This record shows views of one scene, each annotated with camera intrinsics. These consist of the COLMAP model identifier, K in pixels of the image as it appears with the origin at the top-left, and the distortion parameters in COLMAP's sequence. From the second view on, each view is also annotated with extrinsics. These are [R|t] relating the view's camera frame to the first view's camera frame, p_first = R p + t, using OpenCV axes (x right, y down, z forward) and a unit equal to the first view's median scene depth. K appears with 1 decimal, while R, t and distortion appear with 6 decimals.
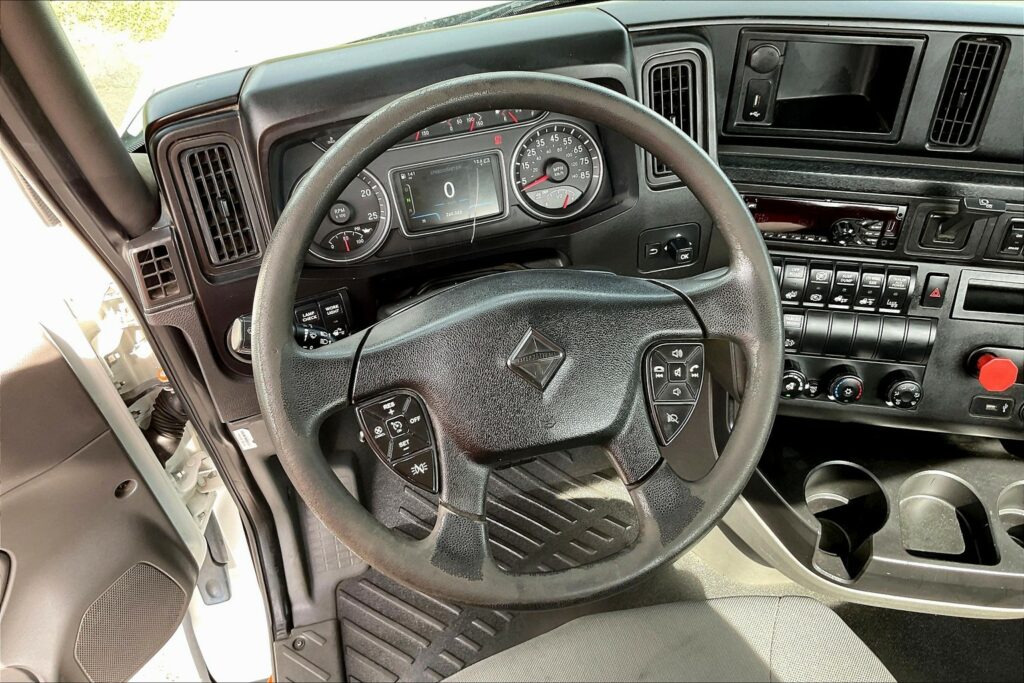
lens RADIAL K [[856.6, 0, 508.4], [0, 856.6, 344.9], [0, 0, 1]] dist [0.098930, -0.192622]
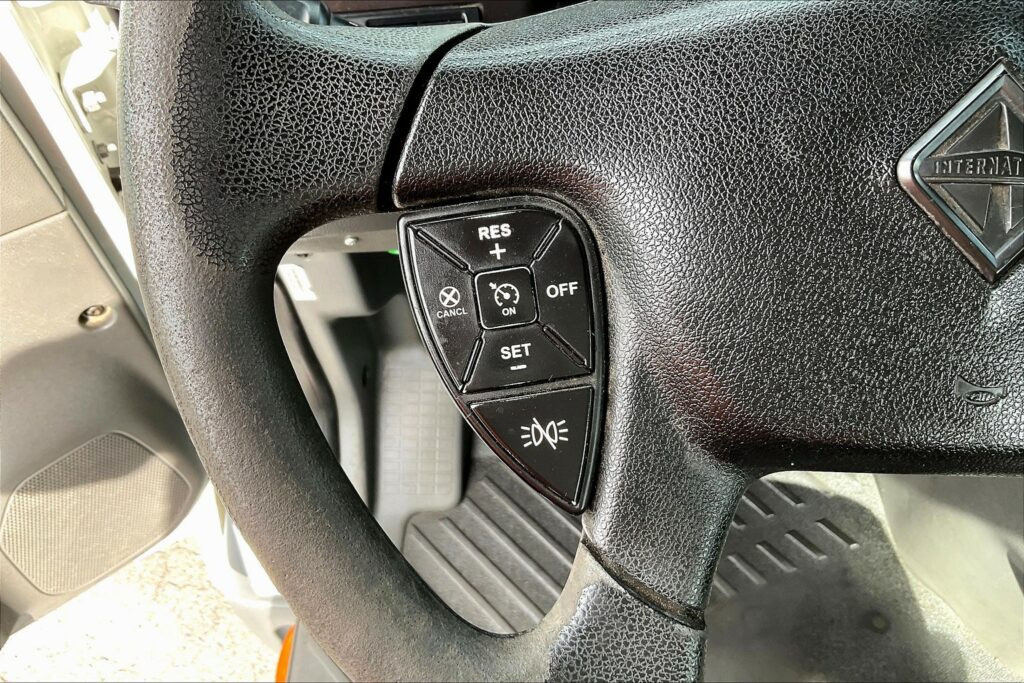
lens RADIAL K [[856.6, 0, 498.8], [0, 856.6, 332.0], [0, 0, 1]] dist [0.098930, -0.192622]
pose [[0.960479, 0.214019, -0.177980, -0.049011], [-0.195505, 0.973823, 0.115957, 0.049010], [0.198138, -0.076578, 0.977178, 0.471771]]
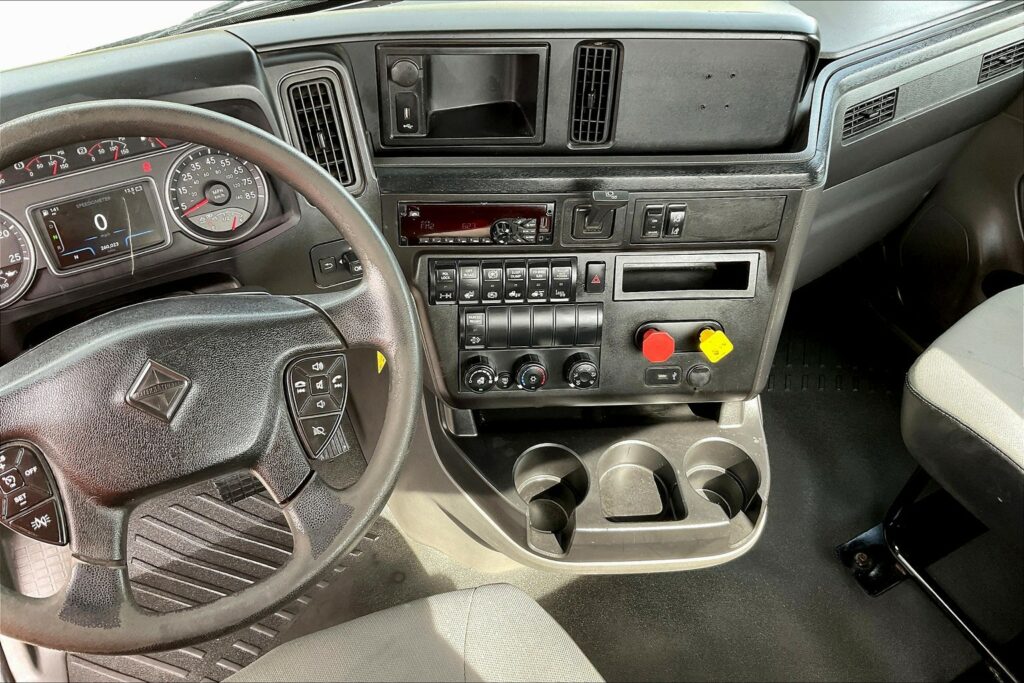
lens RADIAL K [[856.6, 0, 511.7], [0, 856.6, 342.4], [0, 0, 1]] dist [0.098930, -0.192622]
pose [[0.971384, -0.116235, 0.207131, 0.158466], [0.119077, 0.992884, -0.001262, 0.007492], [-0.205511, 0.025890, 0.978312, -0.031763]]
